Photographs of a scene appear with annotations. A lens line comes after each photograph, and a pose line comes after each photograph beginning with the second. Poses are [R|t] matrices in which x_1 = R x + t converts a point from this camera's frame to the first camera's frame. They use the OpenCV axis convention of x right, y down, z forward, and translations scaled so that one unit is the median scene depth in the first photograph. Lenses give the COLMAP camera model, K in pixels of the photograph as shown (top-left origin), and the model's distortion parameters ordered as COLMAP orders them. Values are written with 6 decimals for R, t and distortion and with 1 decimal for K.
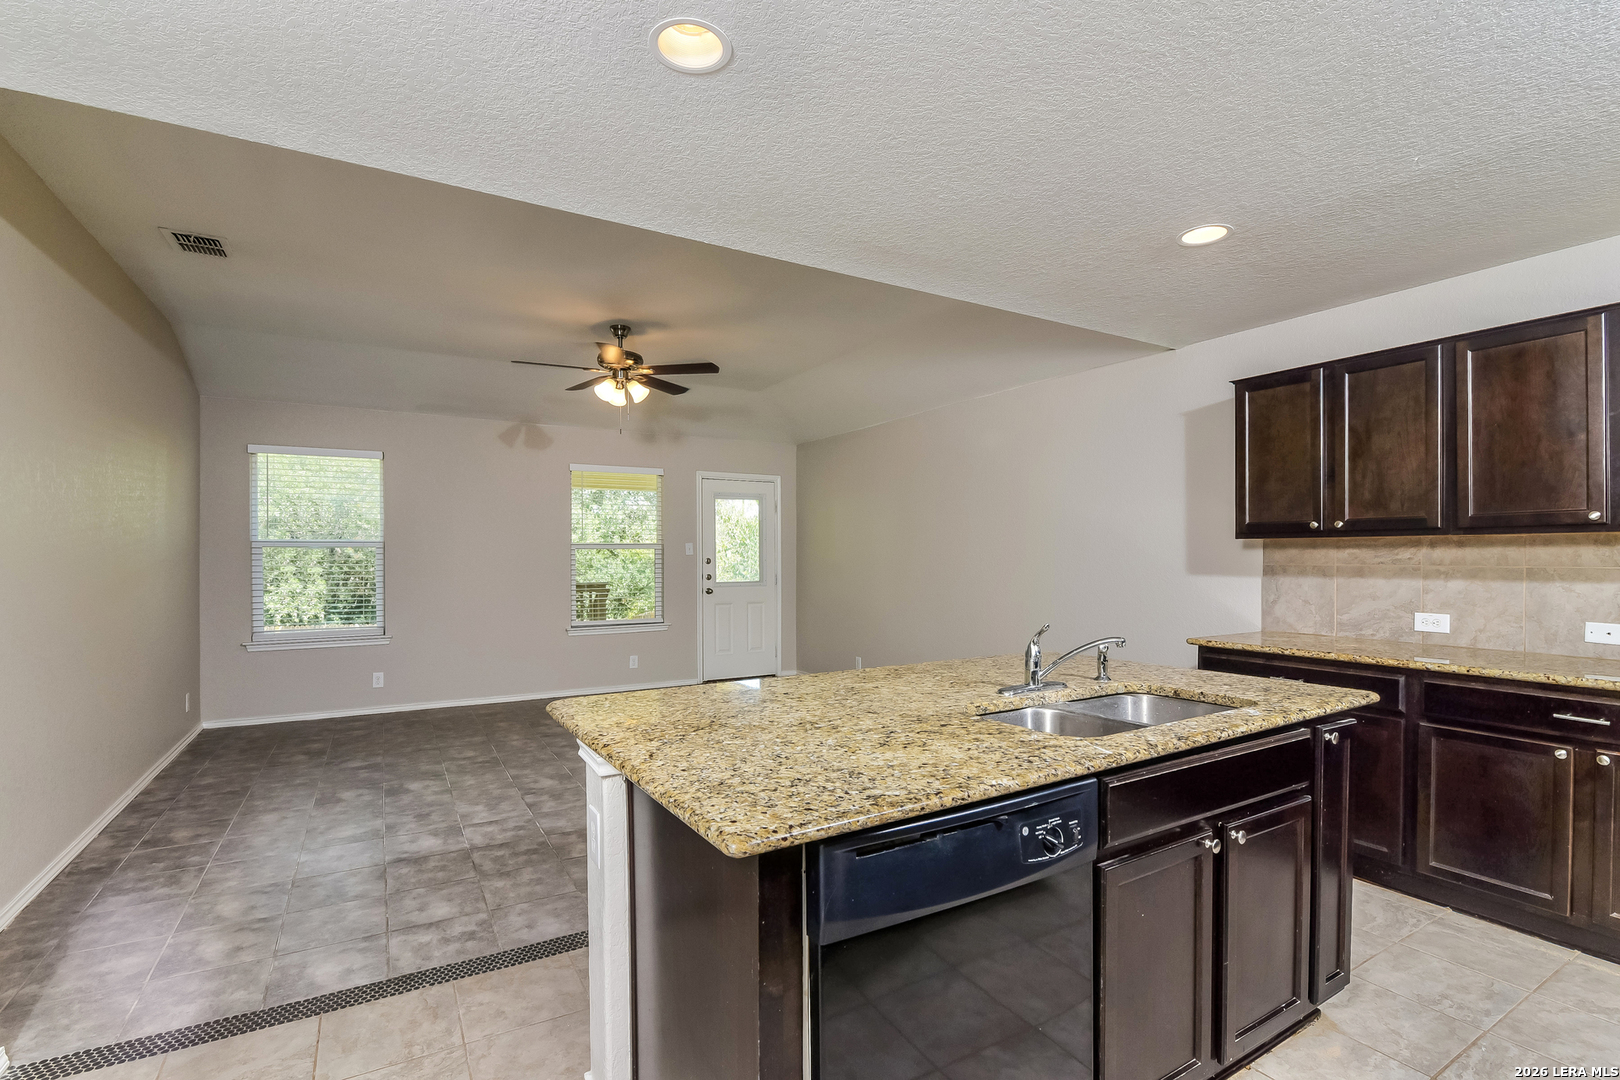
lens RADIAL K [[744.3, 0, 814.2], [0, 744.3, 549.5], [0, 0, 1]] dist [-0.005468, -0.000455]
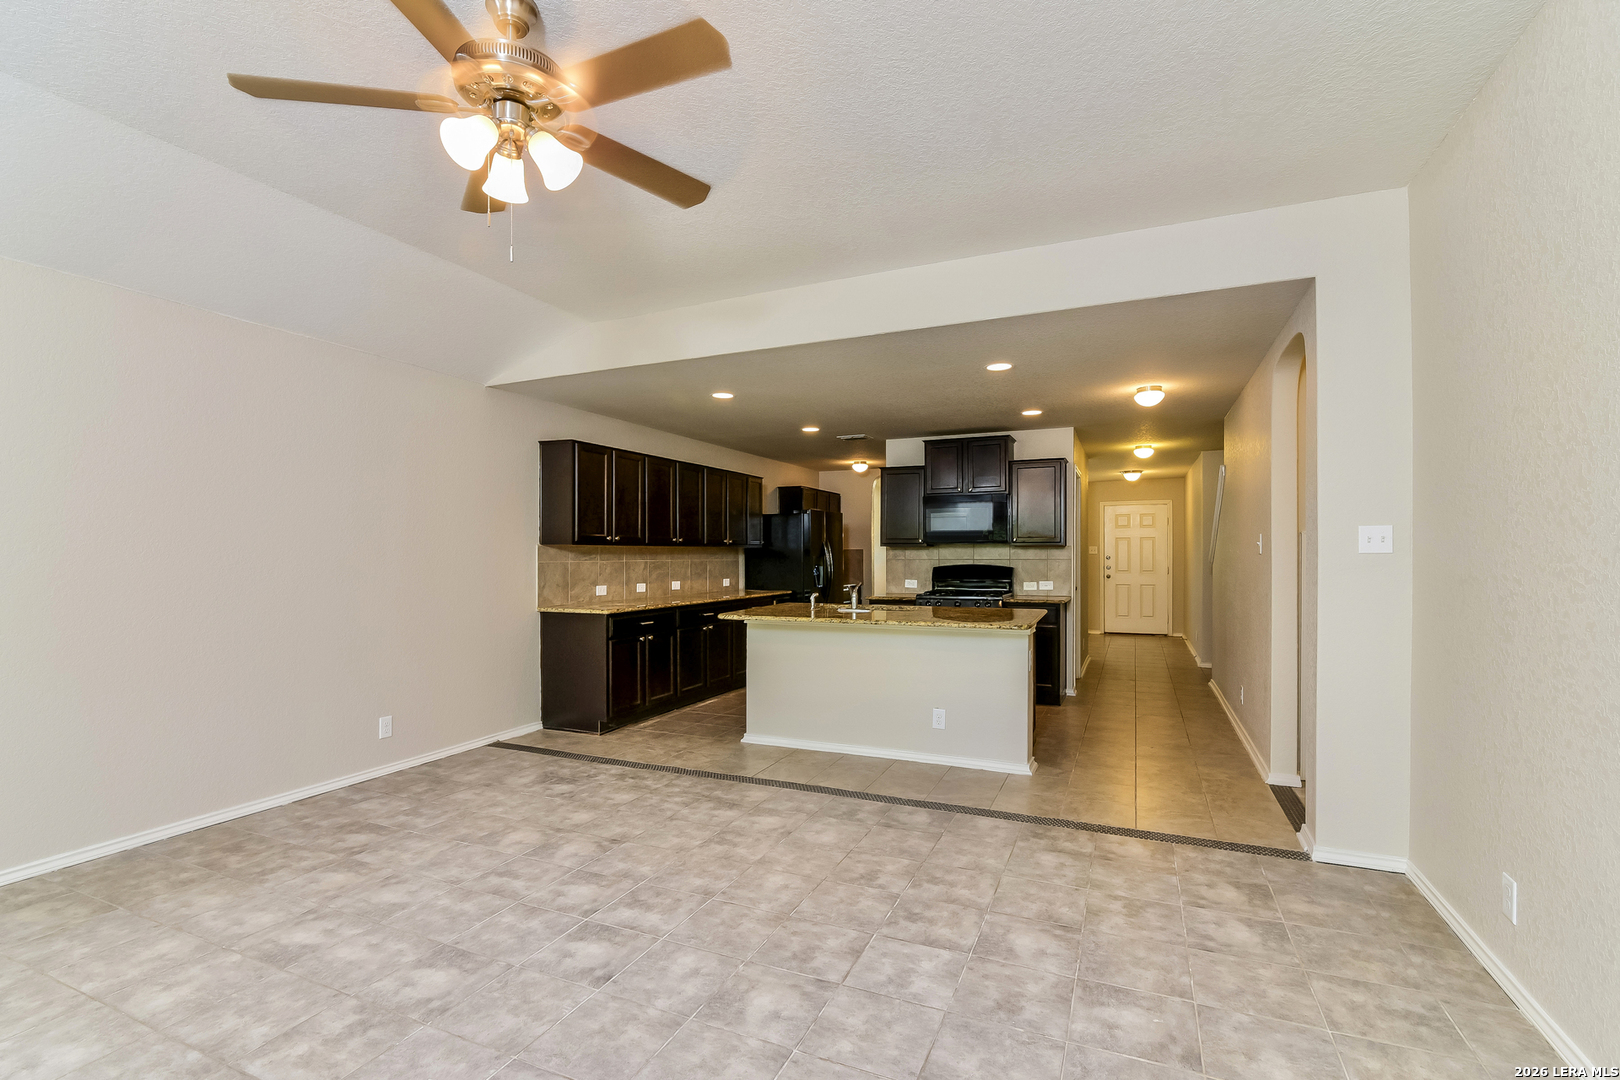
lens RADIAL K [[744.3, 0, 810.1], [0, 744.3, 555.6], [0, 0, 1]] dist [-0.005468, -0.000455]
pose [[-0.587530, 0.004533, 0.809190, -1.073615], [-0.003151, 0.999964, -0.007889, 0.023202], [-0.809196, -0.007185, -0.587494, 1.740655]]
